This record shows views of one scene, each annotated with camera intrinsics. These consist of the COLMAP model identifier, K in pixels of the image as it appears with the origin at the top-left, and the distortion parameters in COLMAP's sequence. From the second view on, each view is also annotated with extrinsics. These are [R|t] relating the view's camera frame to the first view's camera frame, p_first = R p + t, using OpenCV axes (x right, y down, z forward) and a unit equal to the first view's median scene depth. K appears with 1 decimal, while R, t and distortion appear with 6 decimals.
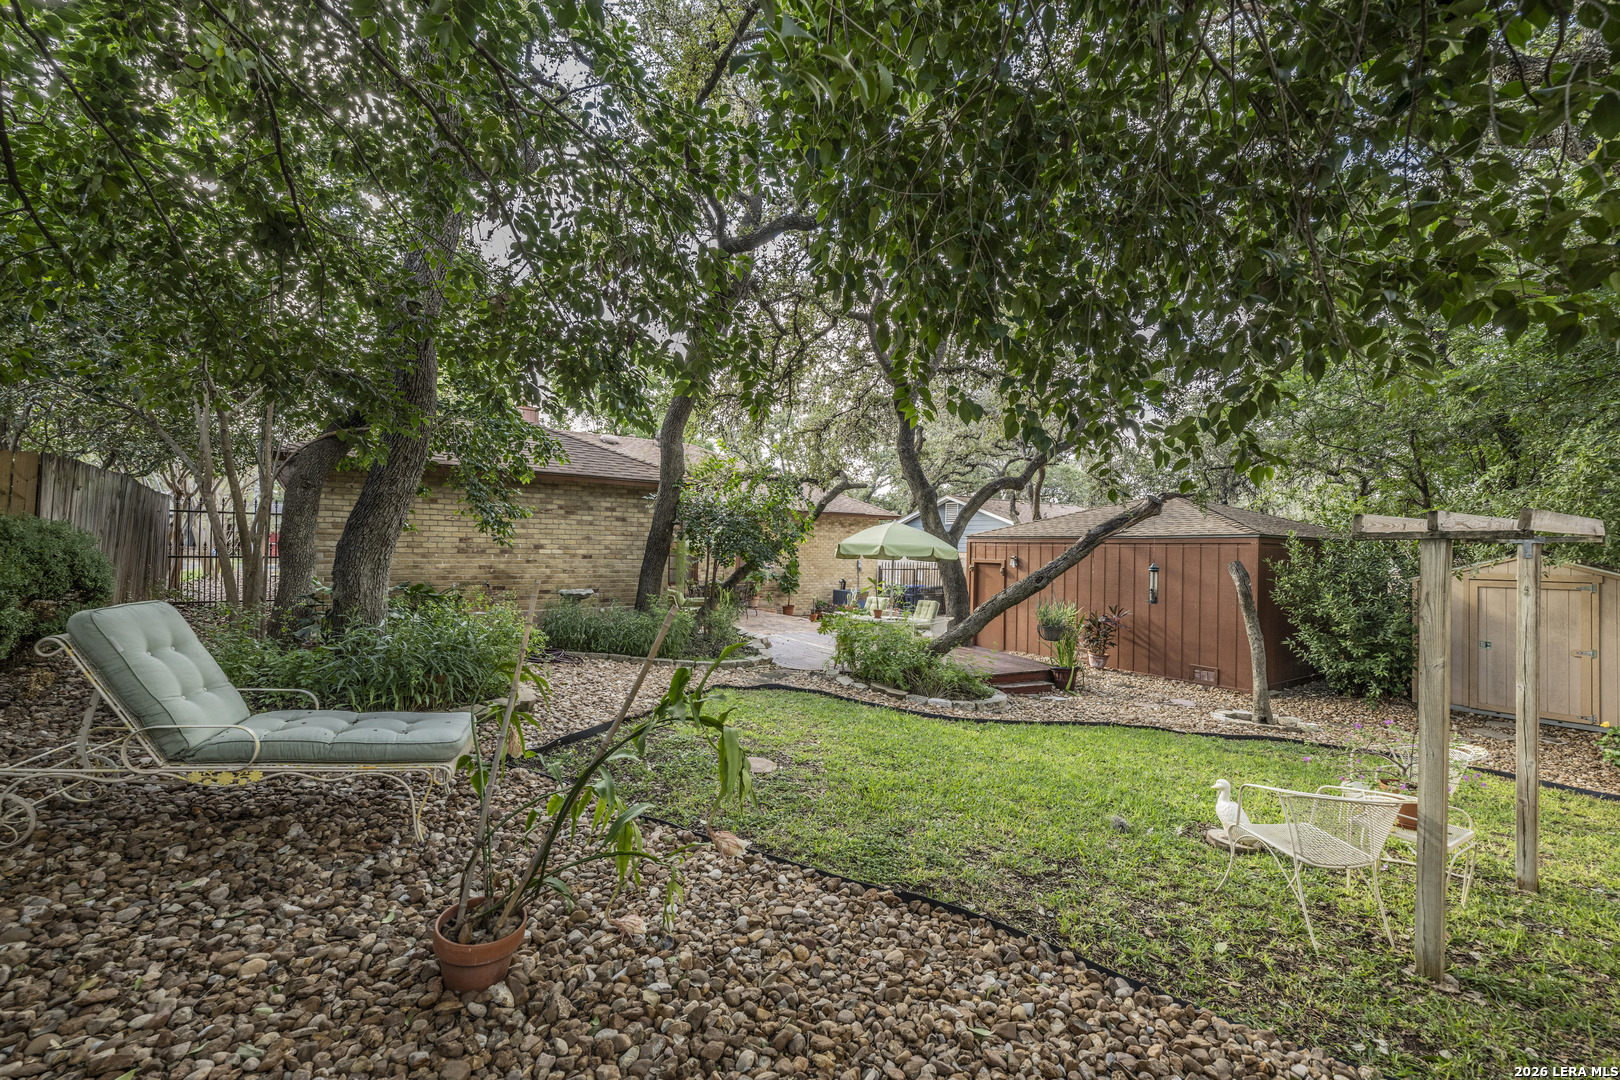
lens RADIAL K [[705.6, 0, 810.0], [0, 705.6, 540.0], [0, 0, 1]] dist [-0.001078, -0.000260]
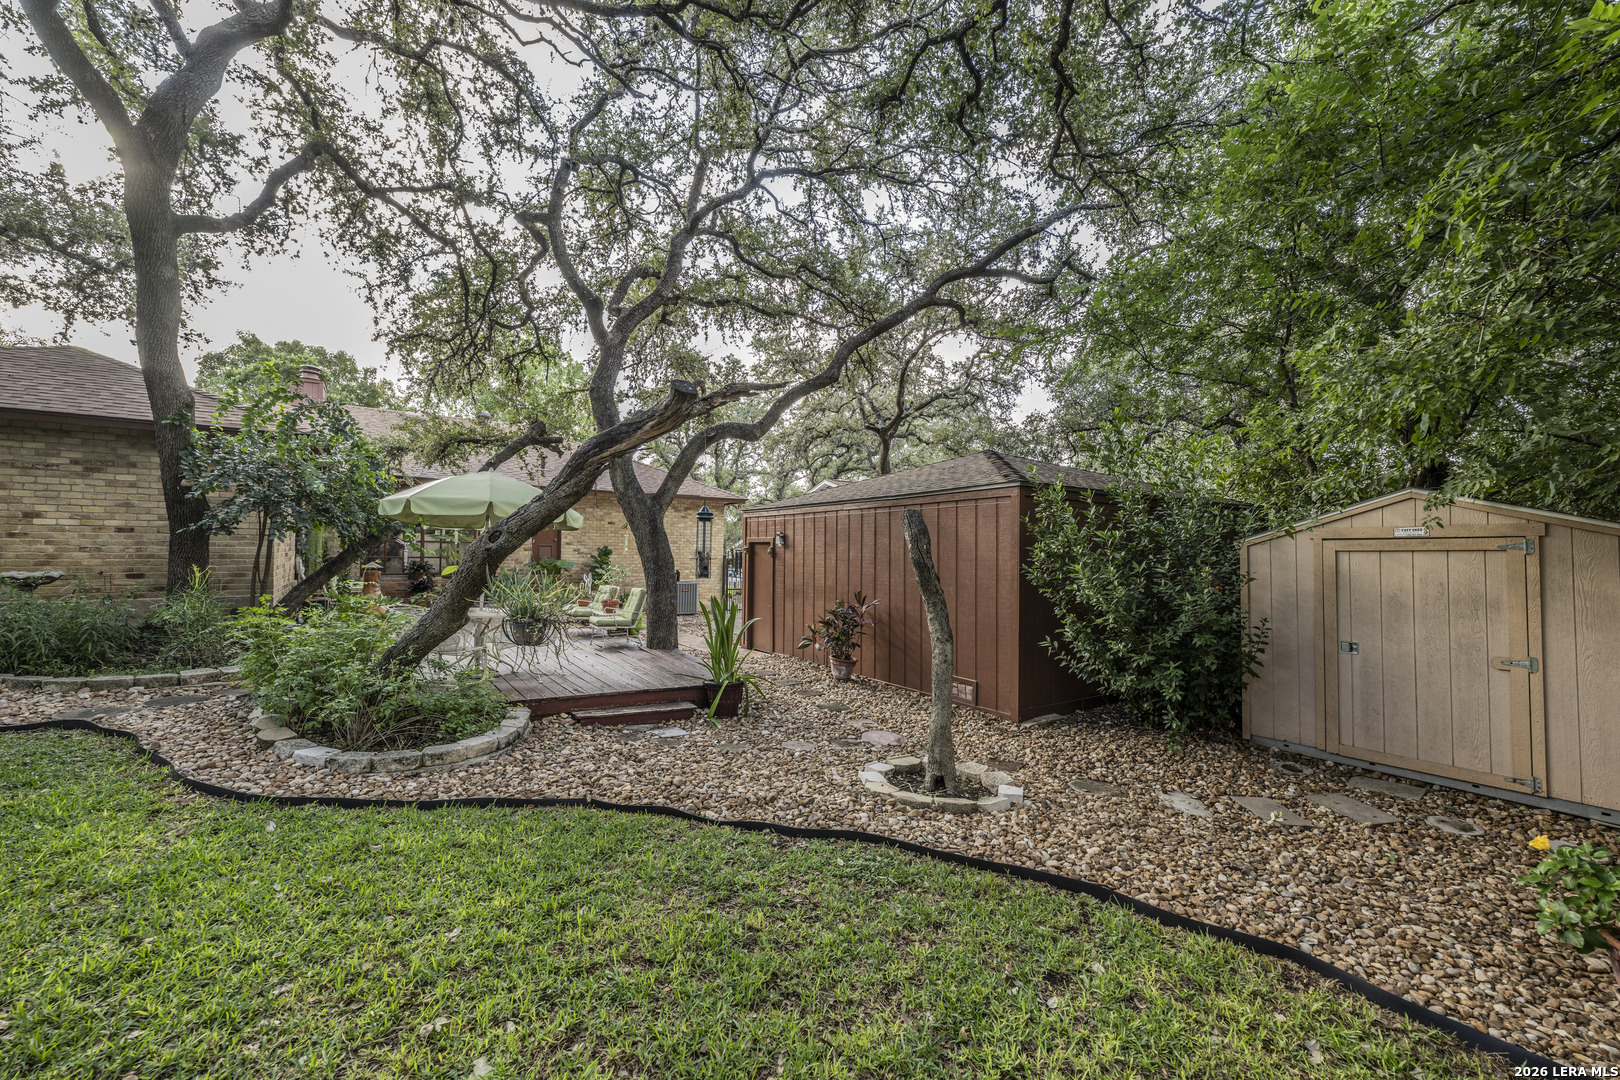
lens RADIAL K [[634.6, 0, 803.5], [0, 634.6, 528.3], [0, 0, 1]] dist [0.000971, 0.000210]
pose [[0.999140, -0.009967, -0.040255, 0.468359], [0.008906, 0.999610, -0.026466, 0.050851], [0.040503, 0.026085, 0.998839, 0.394933]]
